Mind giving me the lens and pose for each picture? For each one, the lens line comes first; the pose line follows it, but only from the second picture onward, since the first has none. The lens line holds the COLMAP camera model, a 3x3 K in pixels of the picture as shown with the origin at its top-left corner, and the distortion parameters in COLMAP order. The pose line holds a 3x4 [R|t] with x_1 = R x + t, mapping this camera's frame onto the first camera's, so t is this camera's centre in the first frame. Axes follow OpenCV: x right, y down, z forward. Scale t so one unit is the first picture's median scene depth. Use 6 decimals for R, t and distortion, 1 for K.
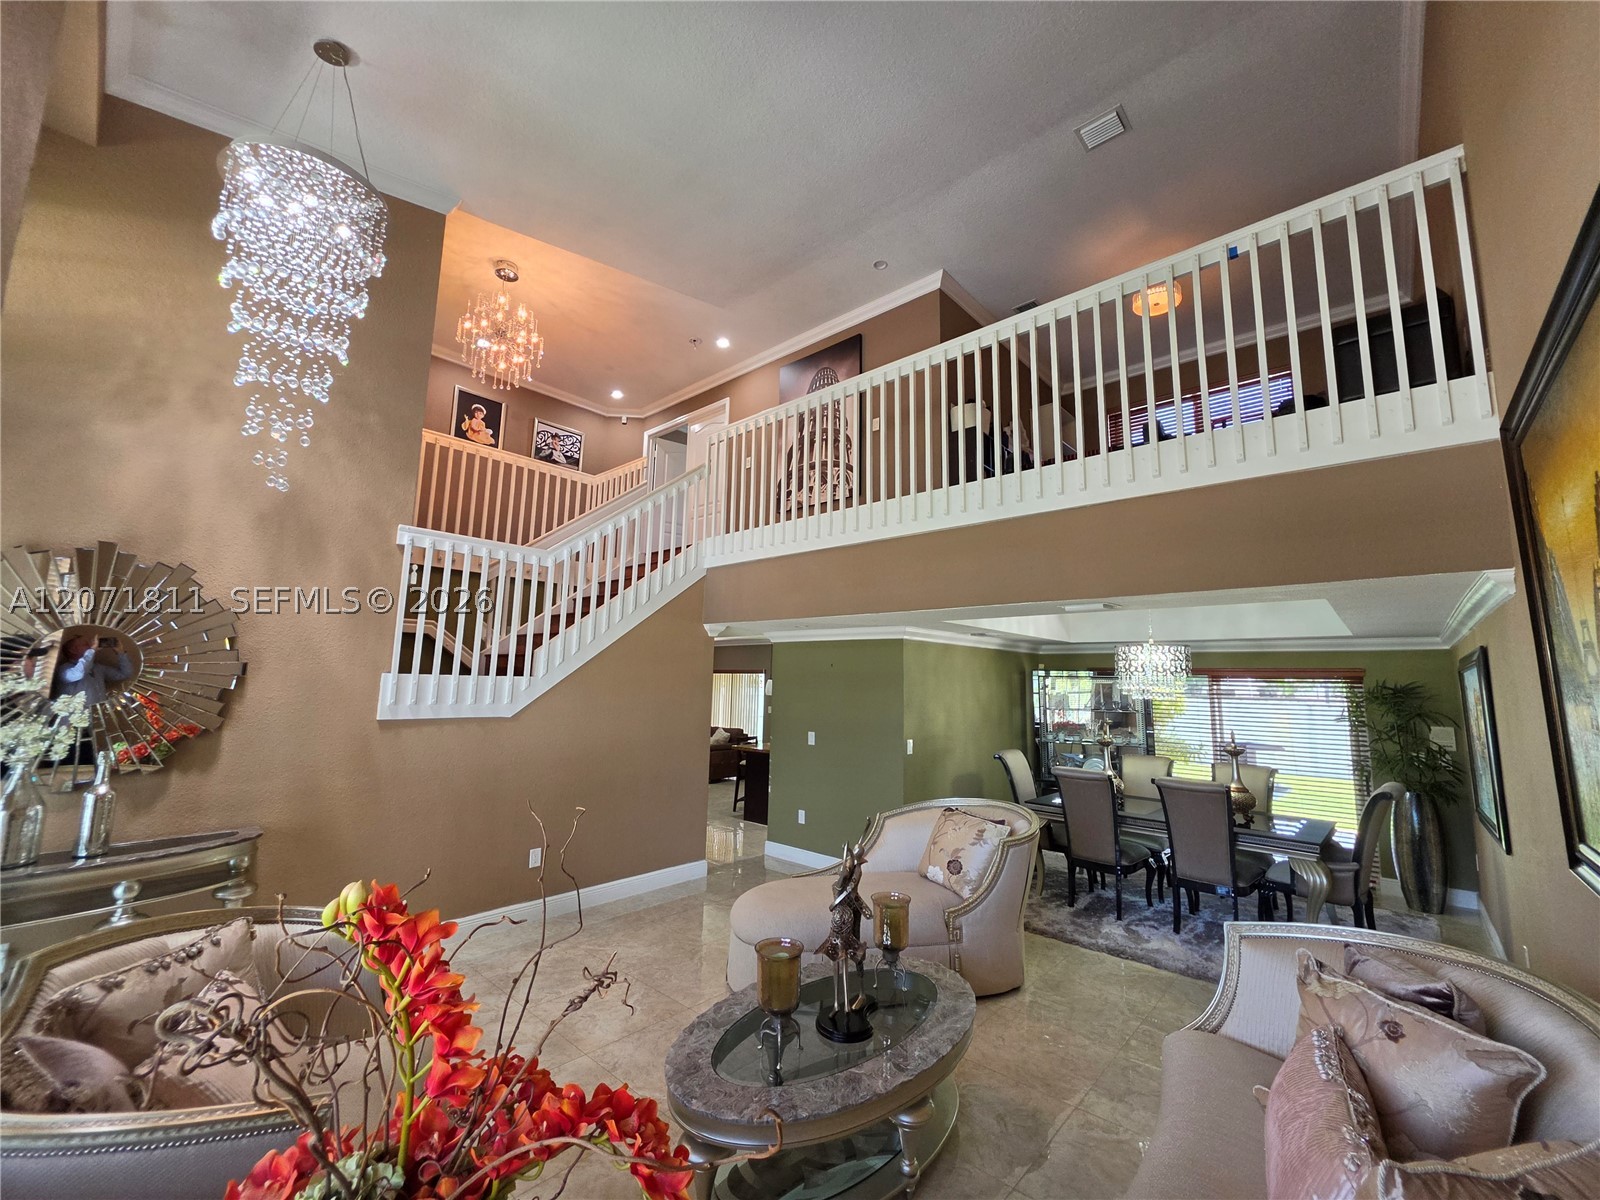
lens RADIAL K [[643.4, 0, 803.9], [0, 643.4, 592.1], [0, 0, 1]] dist [0.001765, -0.000921]
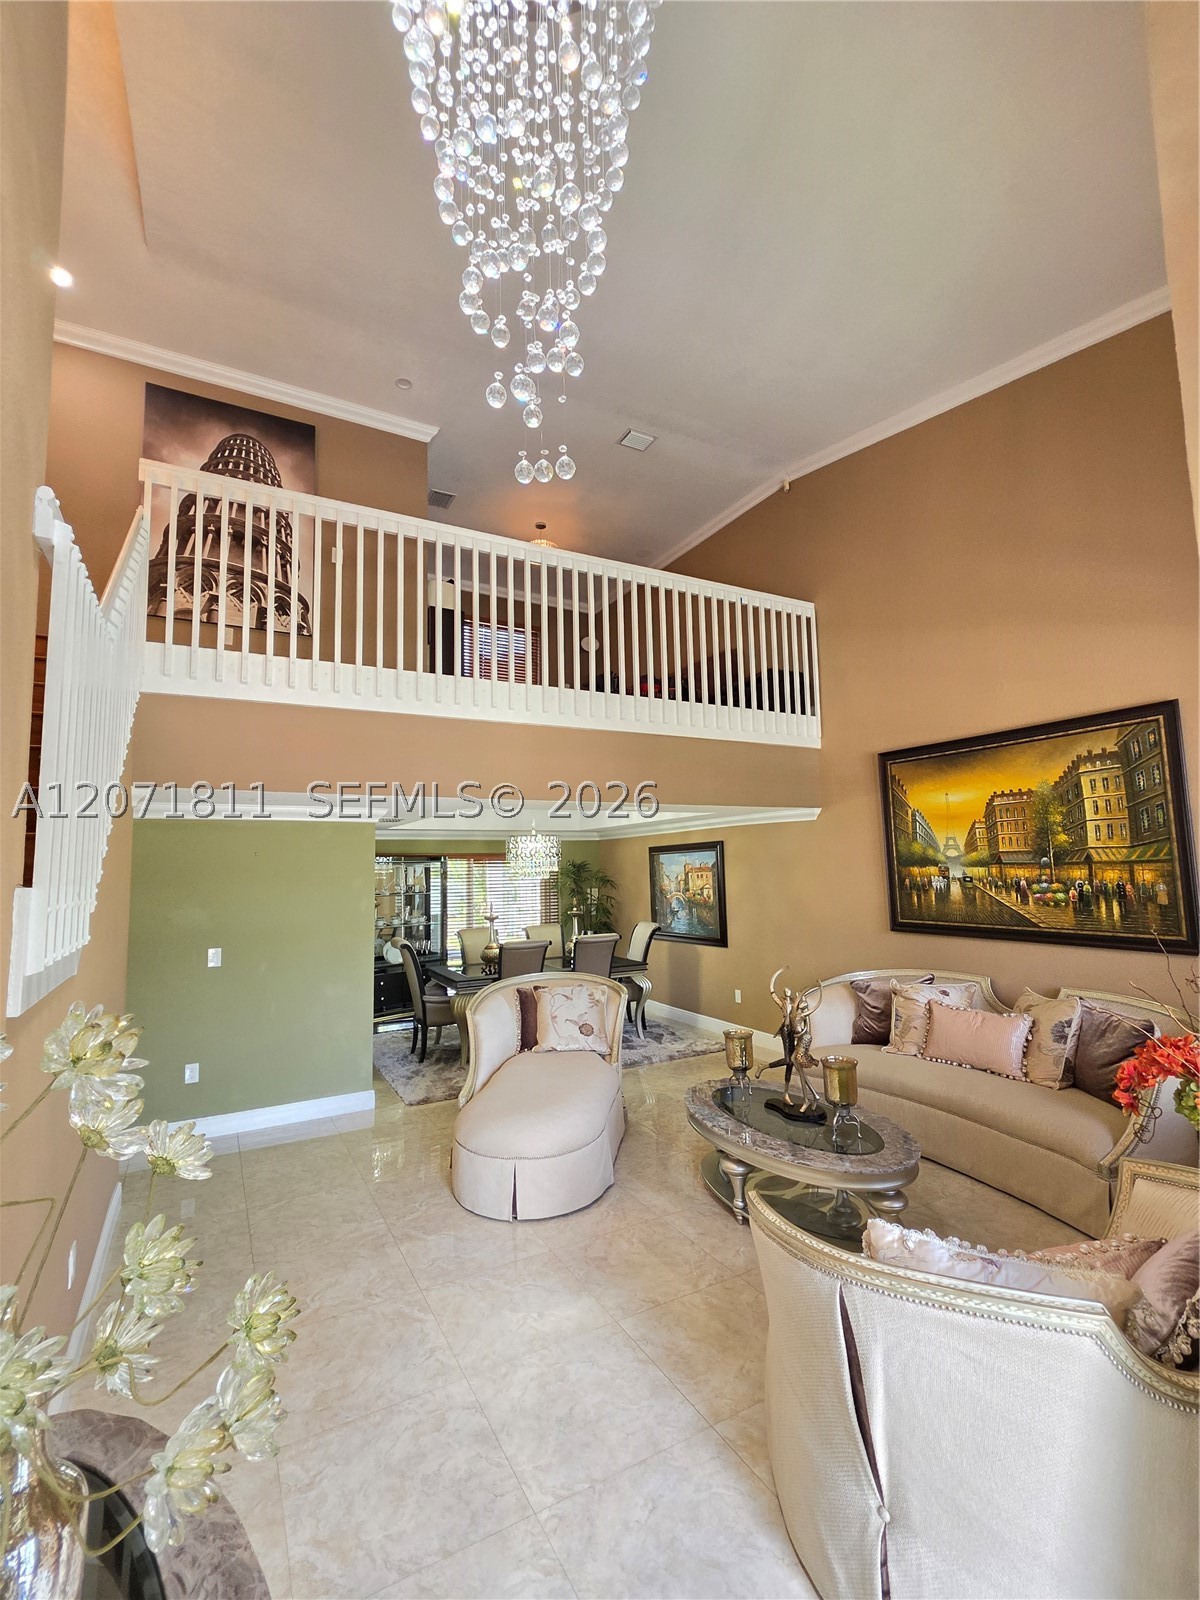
lens RADIAL K [[699.2, 0, 600.0], [0, 699.2, 800.0], [0, 0, 1]] dist [-0.001683, -0.000107]
pose [[0.325027, 0.064407, 0.943509, -0.634091], [-0.100366, 0.994393, -0.033306, 0.044295], [-0.940364, -0.083871, 0.329668, 0.405205]]
